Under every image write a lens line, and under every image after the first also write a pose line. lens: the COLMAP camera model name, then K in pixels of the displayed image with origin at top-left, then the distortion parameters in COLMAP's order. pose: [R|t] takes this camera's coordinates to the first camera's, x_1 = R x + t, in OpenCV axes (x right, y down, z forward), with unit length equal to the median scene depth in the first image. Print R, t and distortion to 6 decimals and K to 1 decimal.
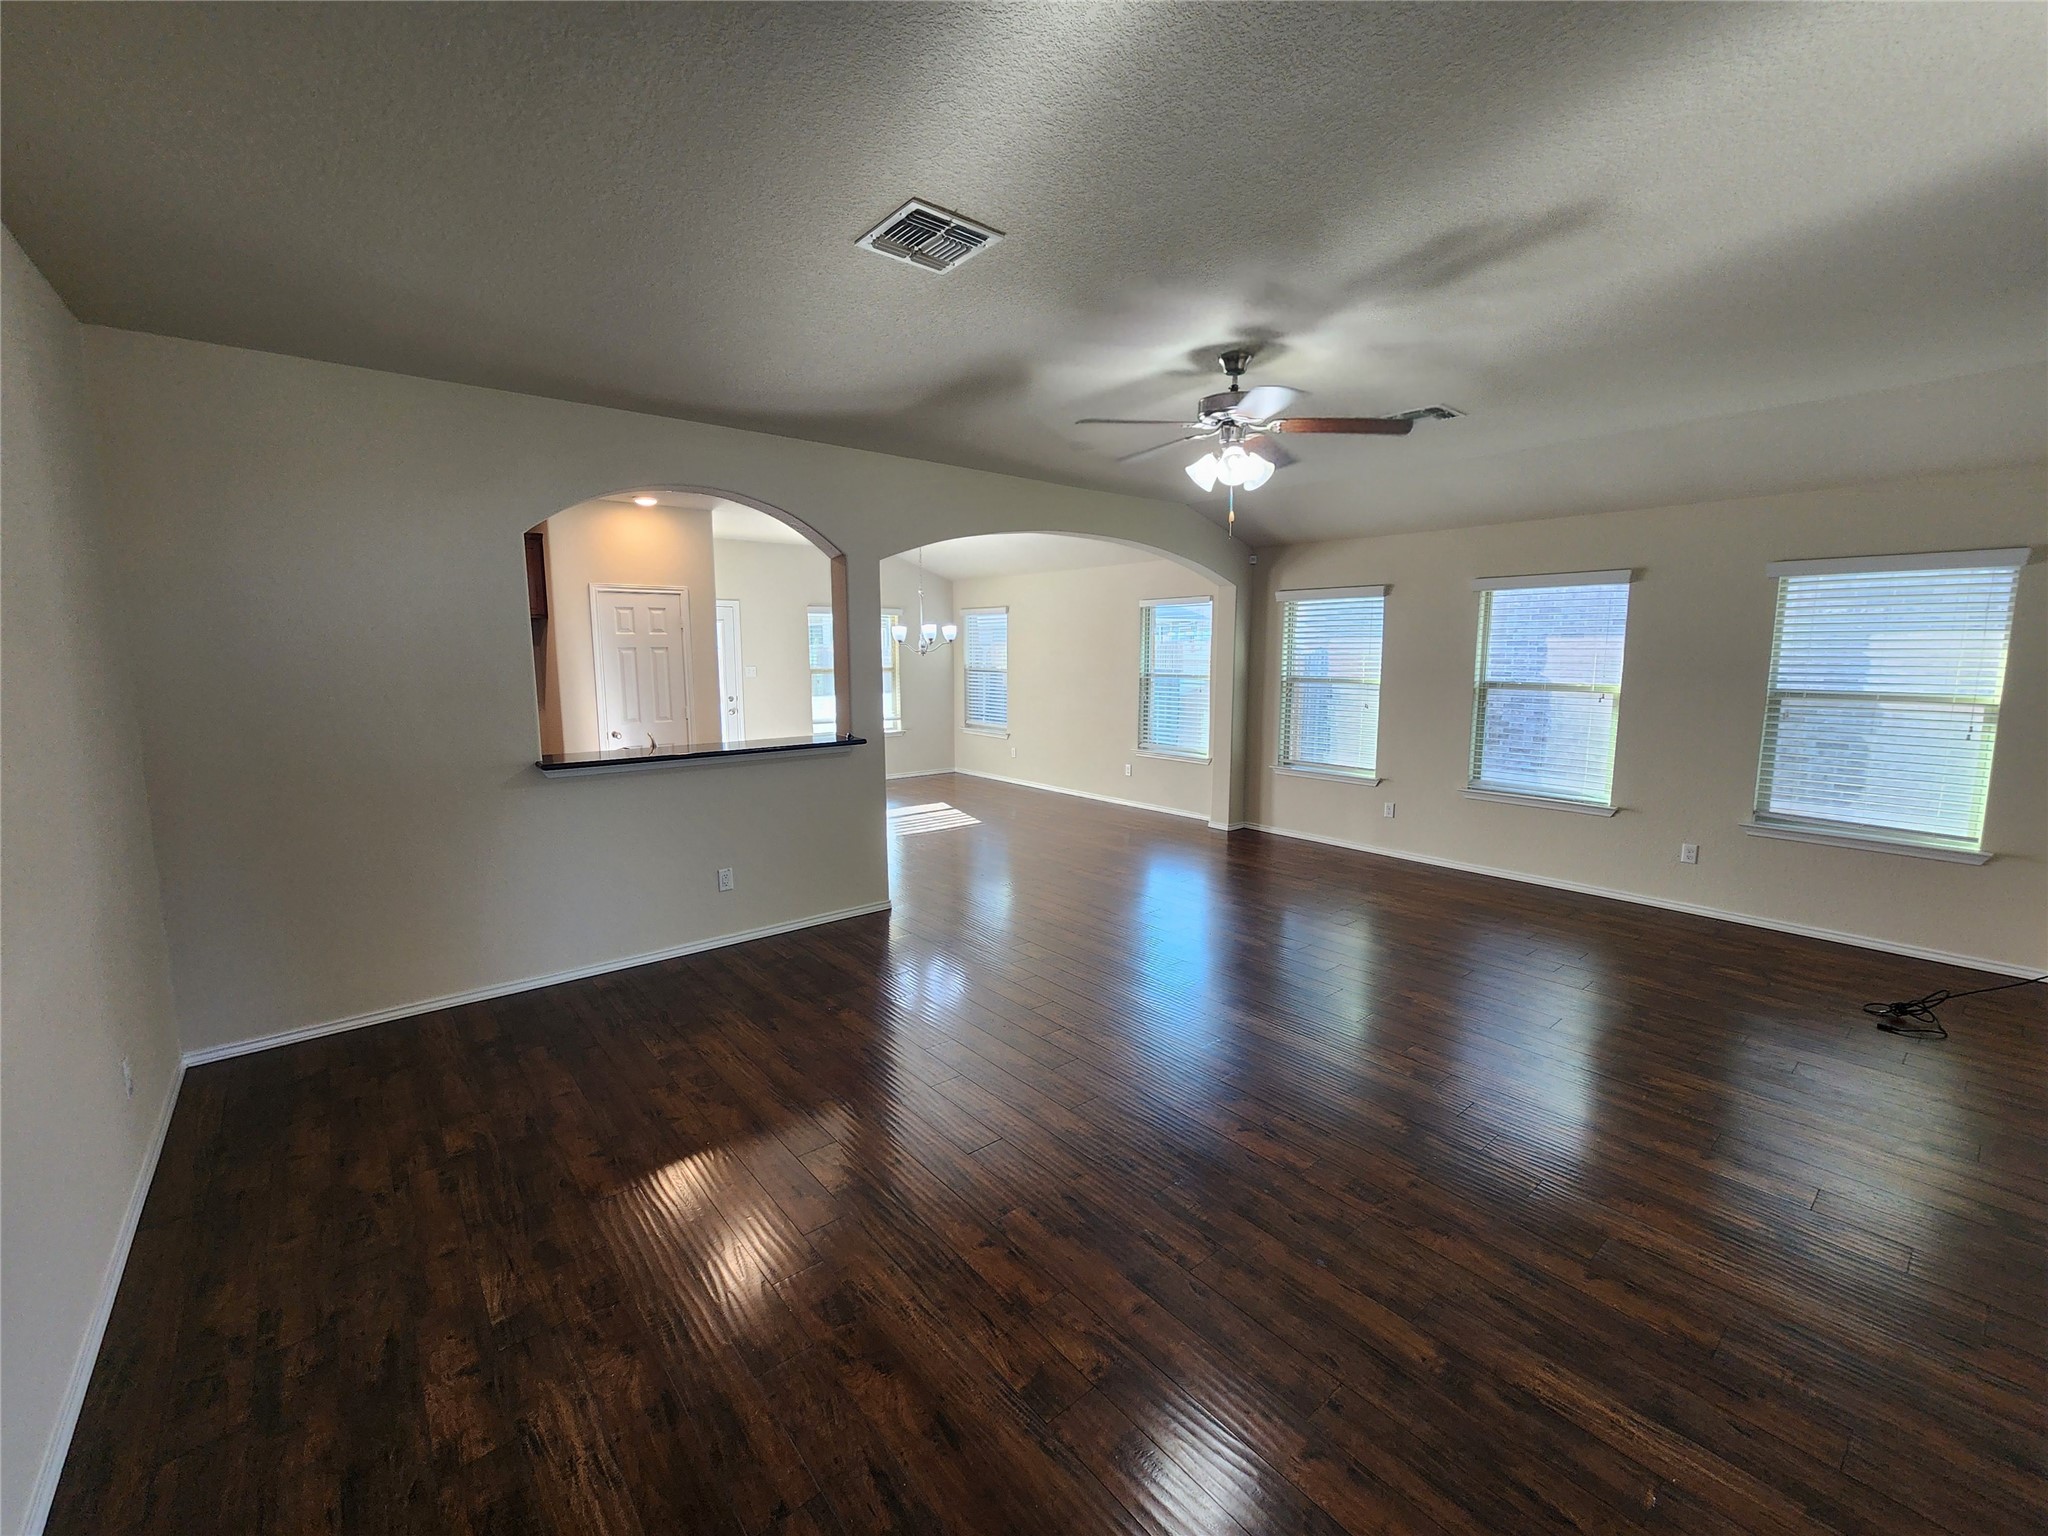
lens RADIAL K [[851.1, 0, 1022.2], [0, 851.1, 761.8], [0, 0, 1]] dist [-0.000240, -0.000124]
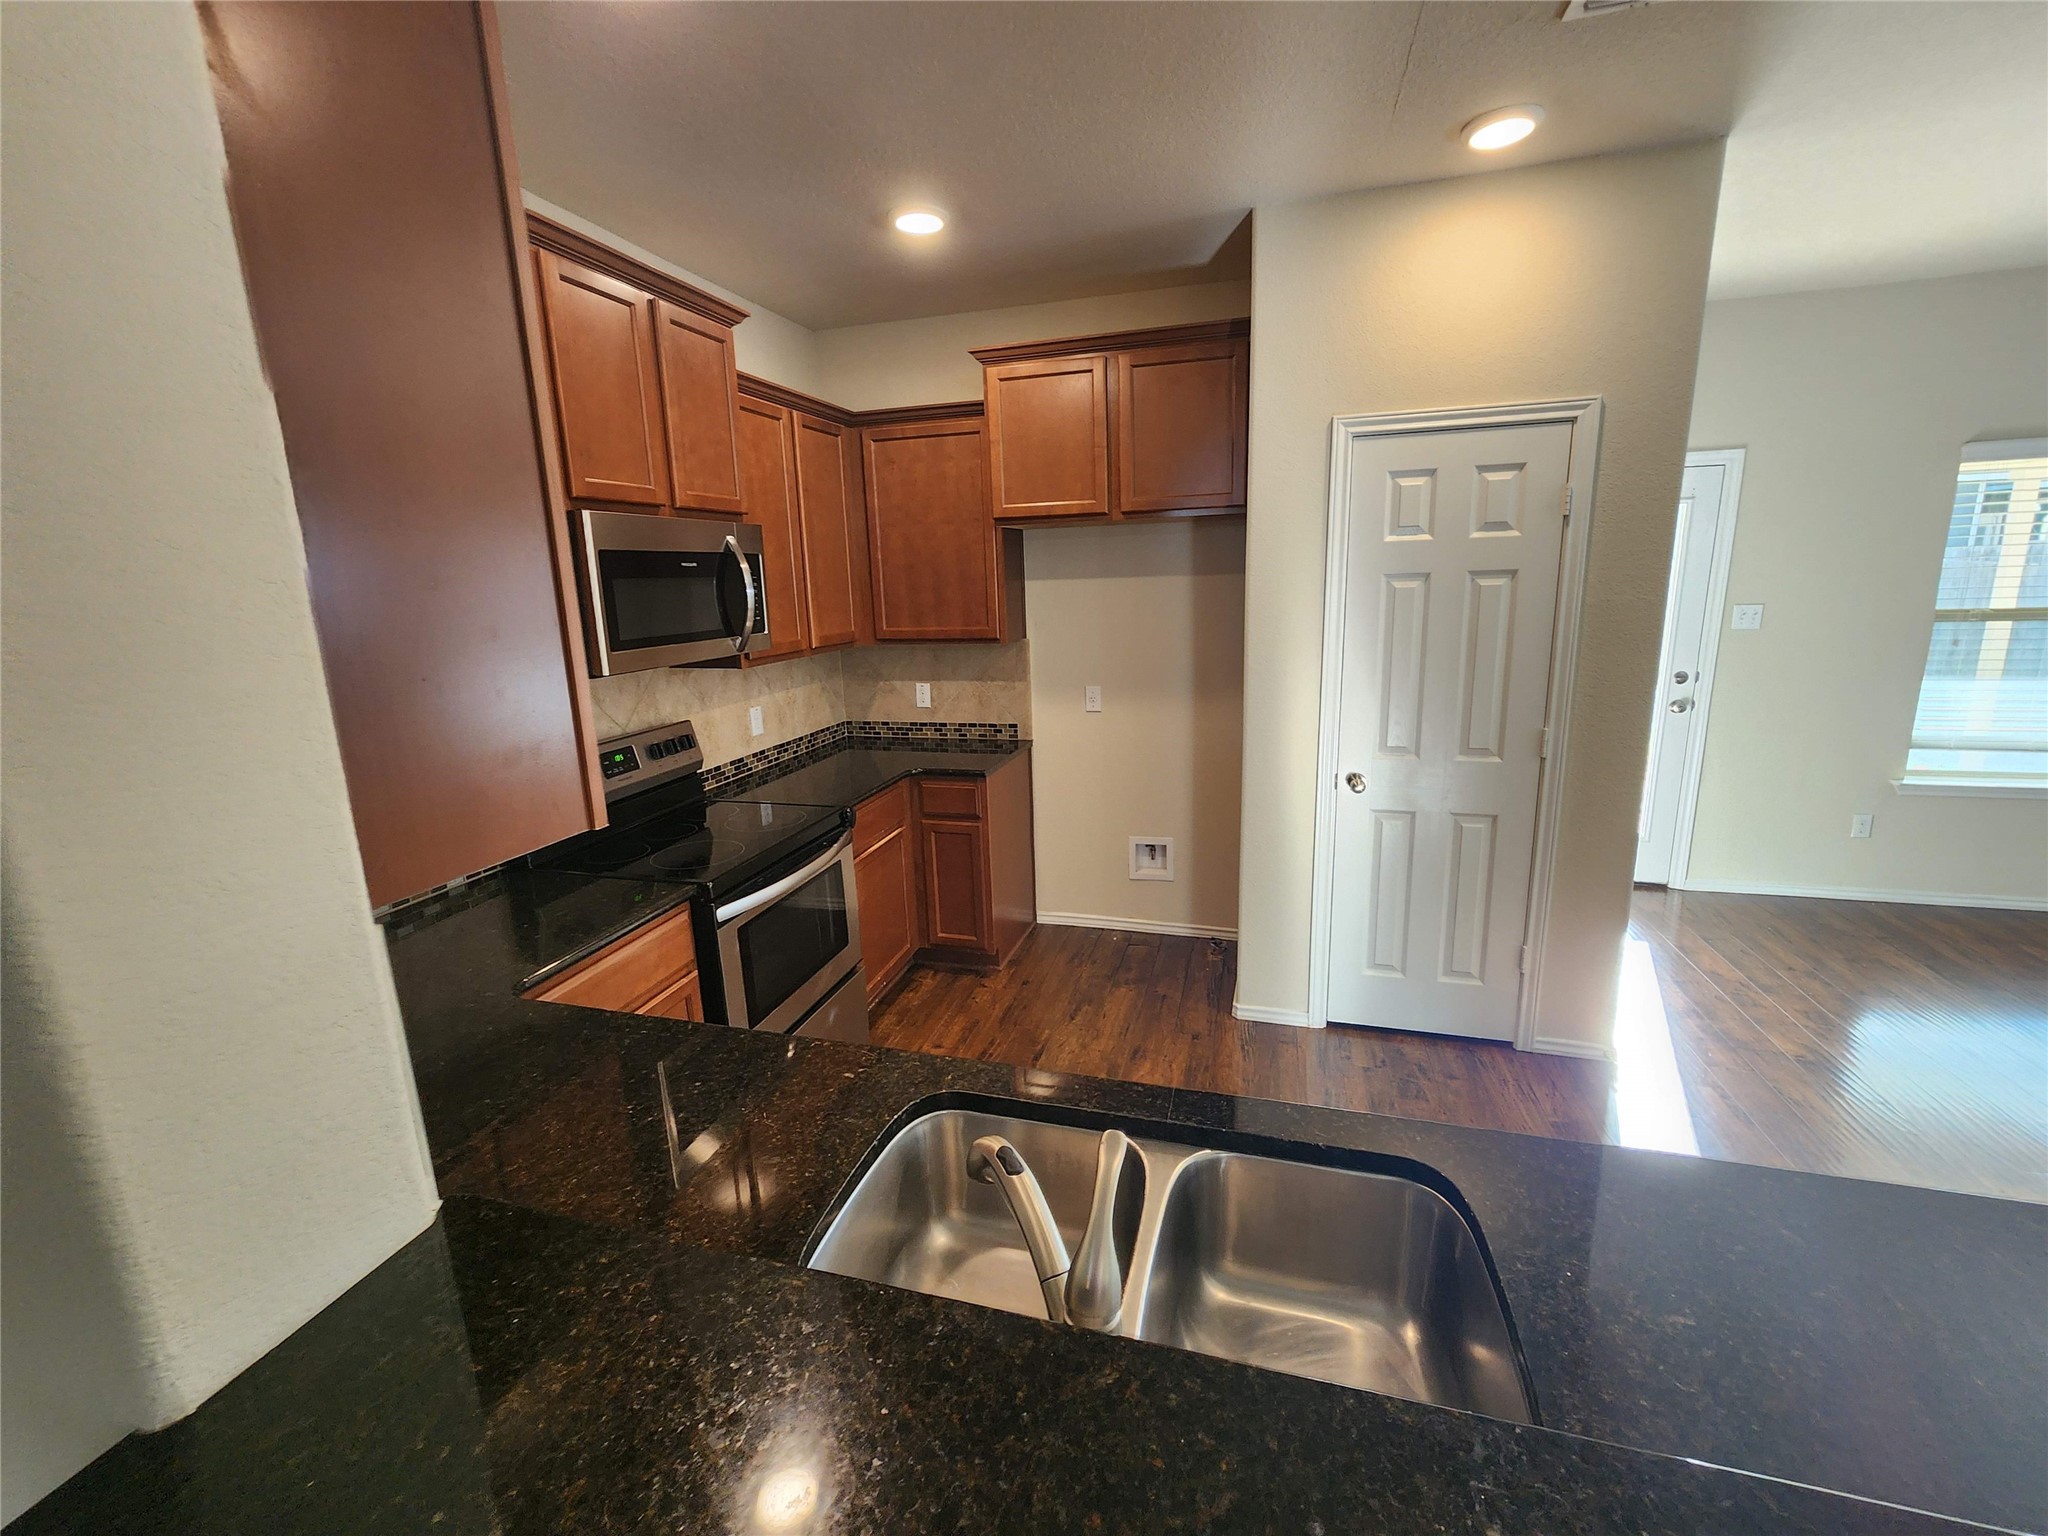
lens RADIAL K [[851.1, 0, 1022.2], [0, 851.1, 761.8], [0, 0, 1]] dist [-0.000240, -0.000124]
pose [[0.562165, 0.158245, -0.811745, -0.218690], [-0.084734, 0.987379, 0.133803, -0.081968], [0.822673, -0.006437, 0.568478, 0.600789]]
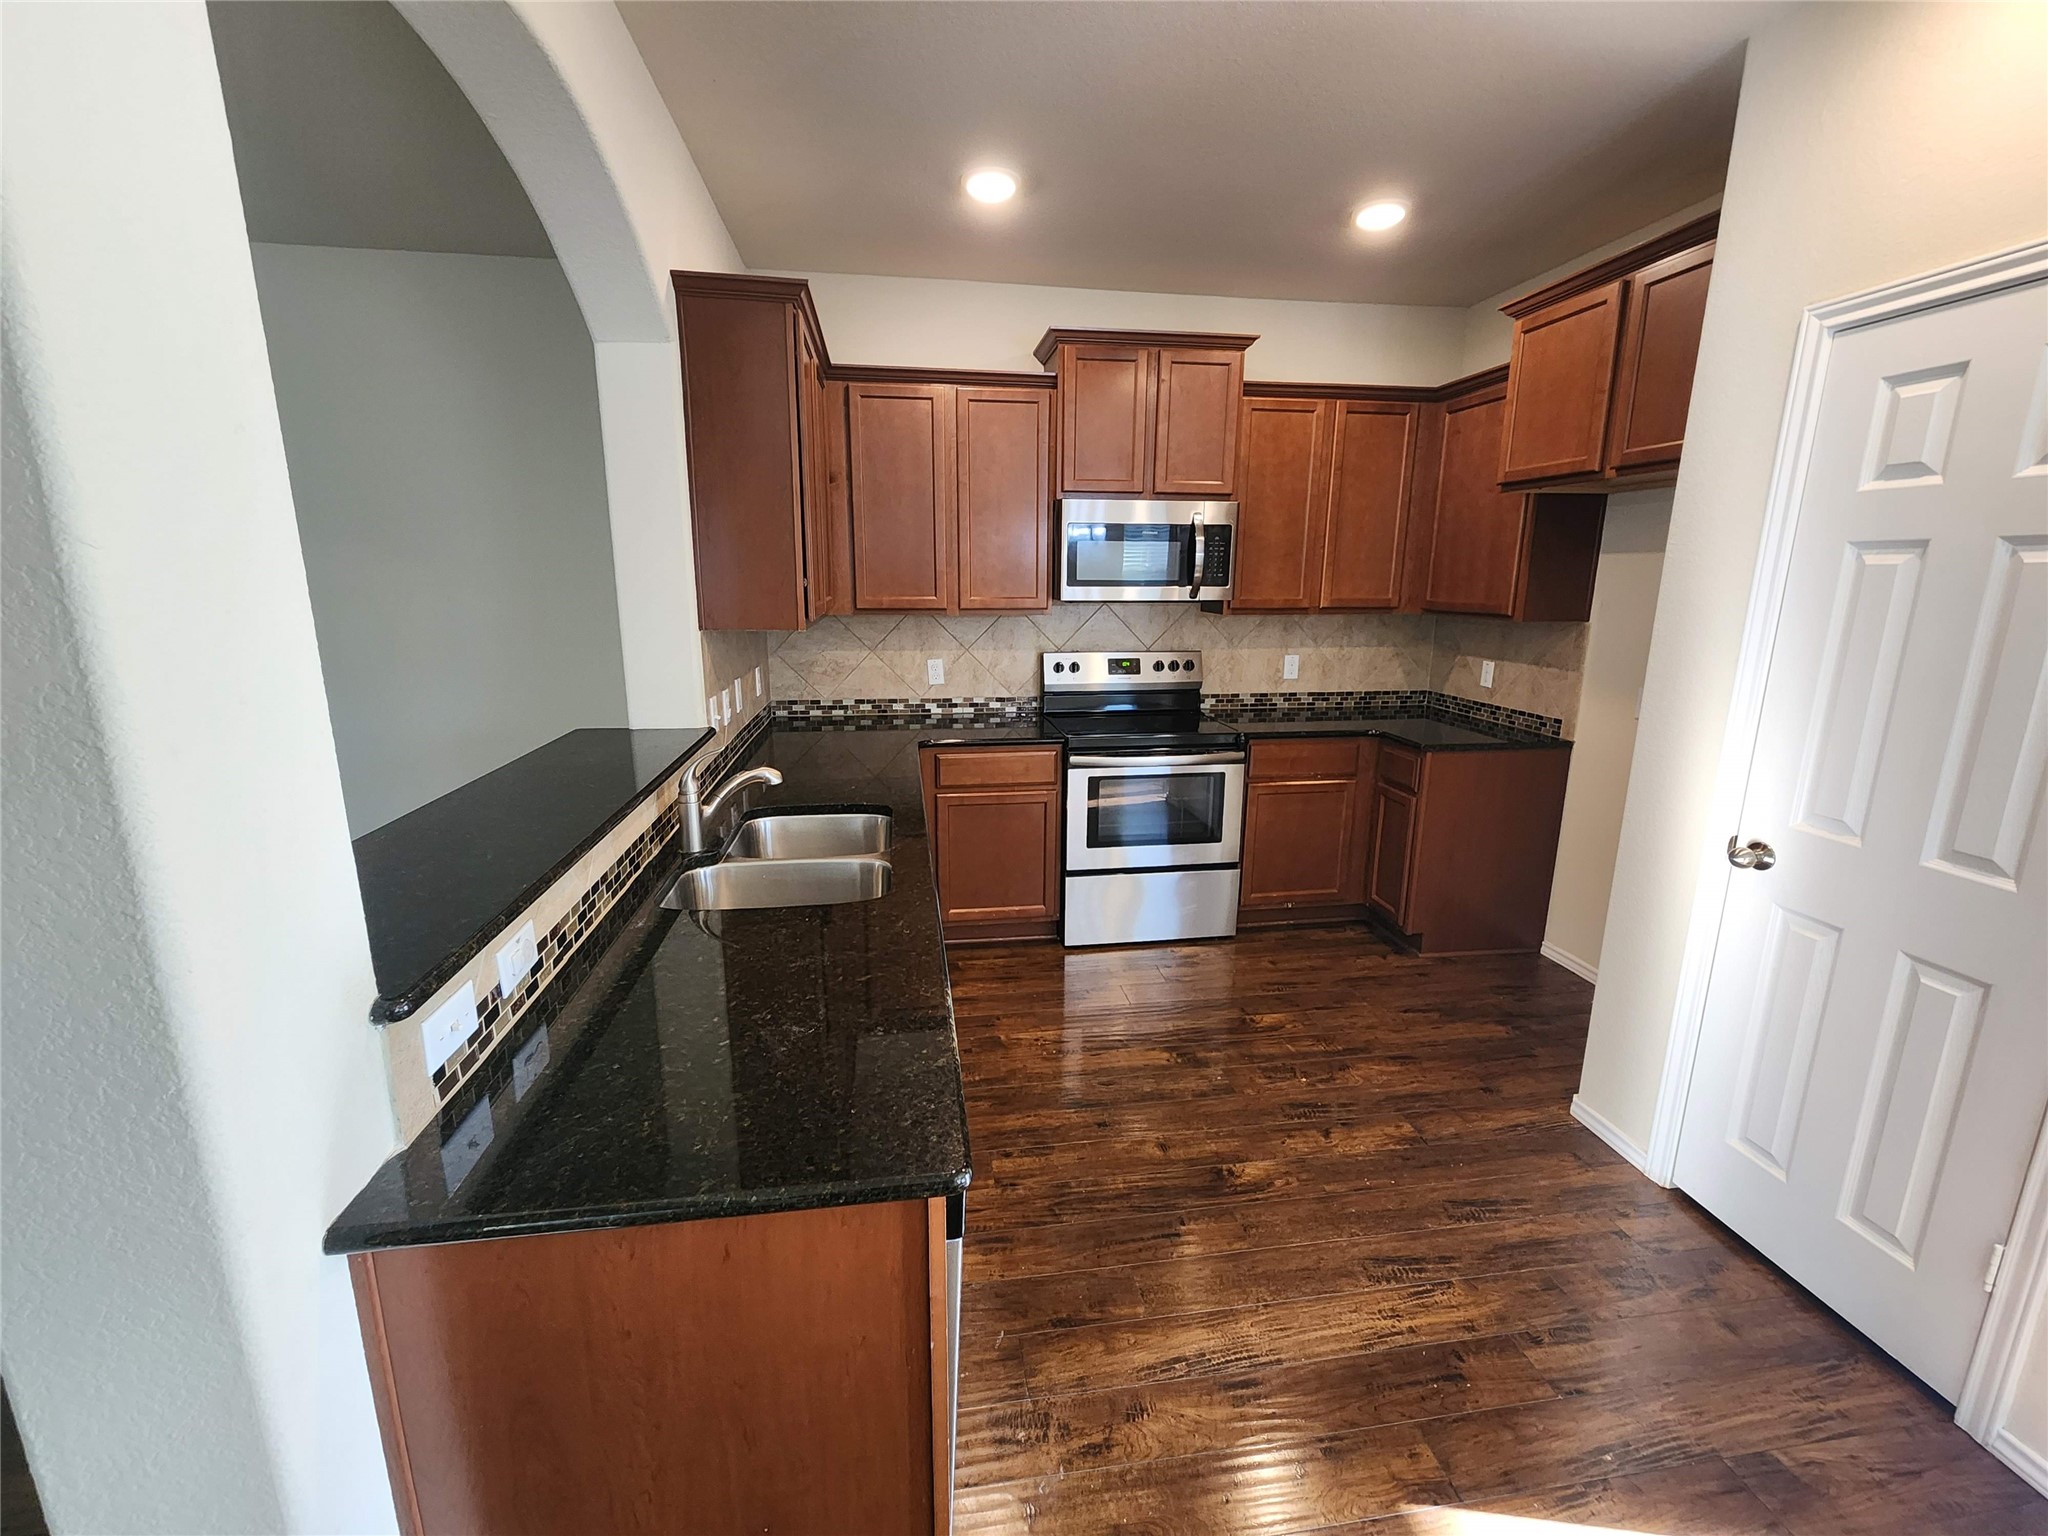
lens RADIAL K [[851.1, 0, 1022.2], [0, 851.1, 761.8], [0, 0, 1]] dist [-0.000240, -0.000124]
pose [[-0.526780, 0.181327, -0.830436, -0.112613], [-0.124068, 0.950115, 0.286161, -0.108590], [0.840898, 0.253775, -0.478005, 0.886193]]
